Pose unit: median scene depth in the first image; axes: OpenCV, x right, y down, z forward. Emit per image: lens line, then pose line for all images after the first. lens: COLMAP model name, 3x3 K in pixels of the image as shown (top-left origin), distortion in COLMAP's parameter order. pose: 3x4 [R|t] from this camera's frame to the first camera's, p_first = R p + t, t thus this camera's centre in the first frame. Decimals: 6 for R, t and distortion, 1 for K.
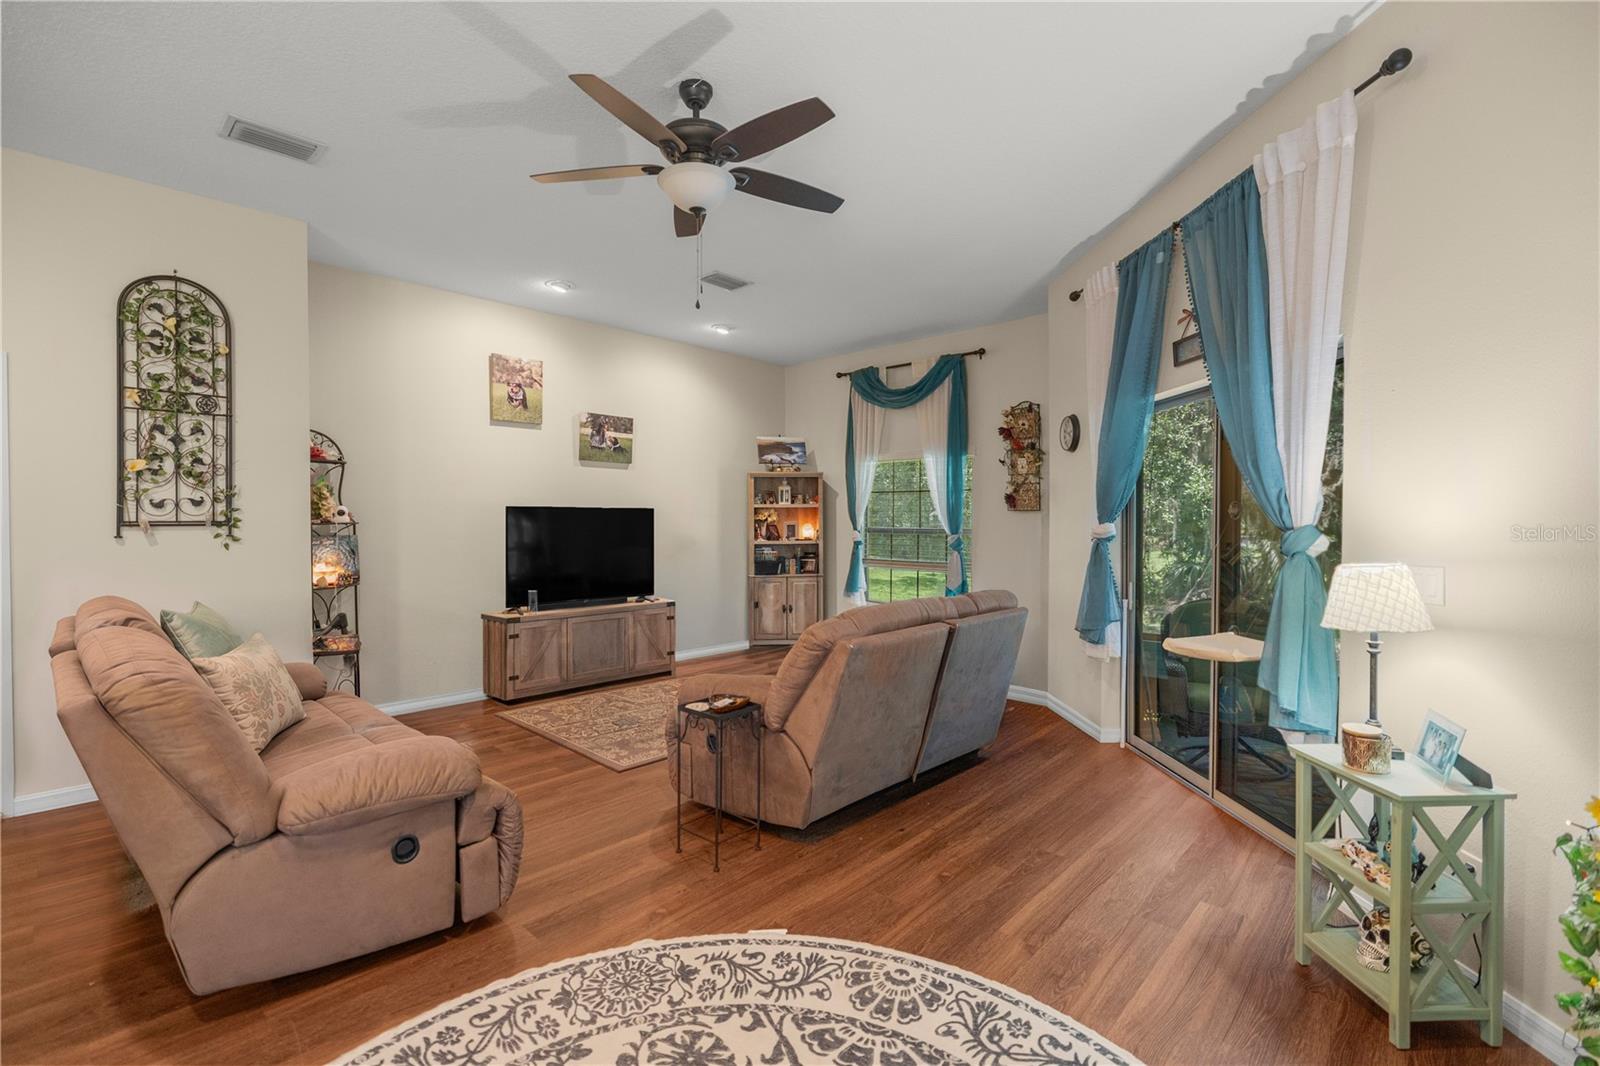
lens RADIAL K [[724.7, 0, 797.4], [0, 724.7, 532.0], [0, 0, 1]] dist [0.000795, 0.000375]
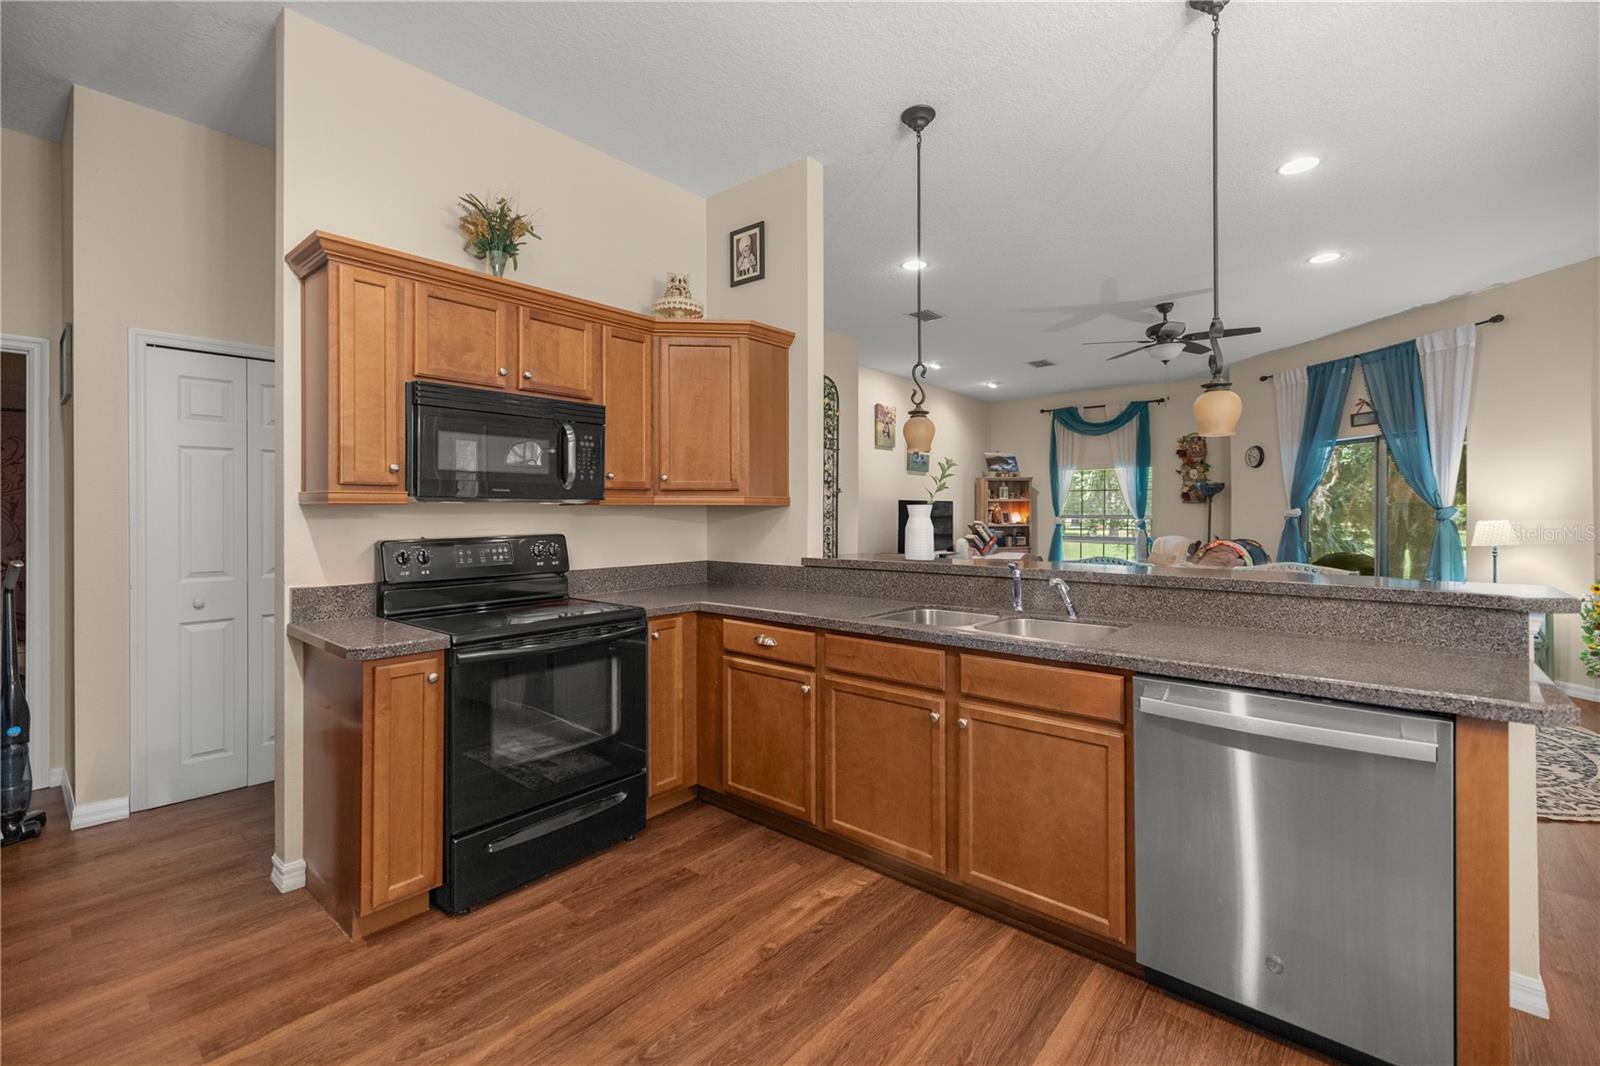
lens RADIAL K [[686.6, 0, 801.7], [0, 686.6, 524.3], [0, 0, 1]] dist [-0.000023, 0.000118]
pose [[0.999214, -0.002264, 0.039571, -0.590412], [0.002440, 0.999987, -0.004413, 0.021583], [-0.039561, 0.004506, 0.999207, -0.448292]]
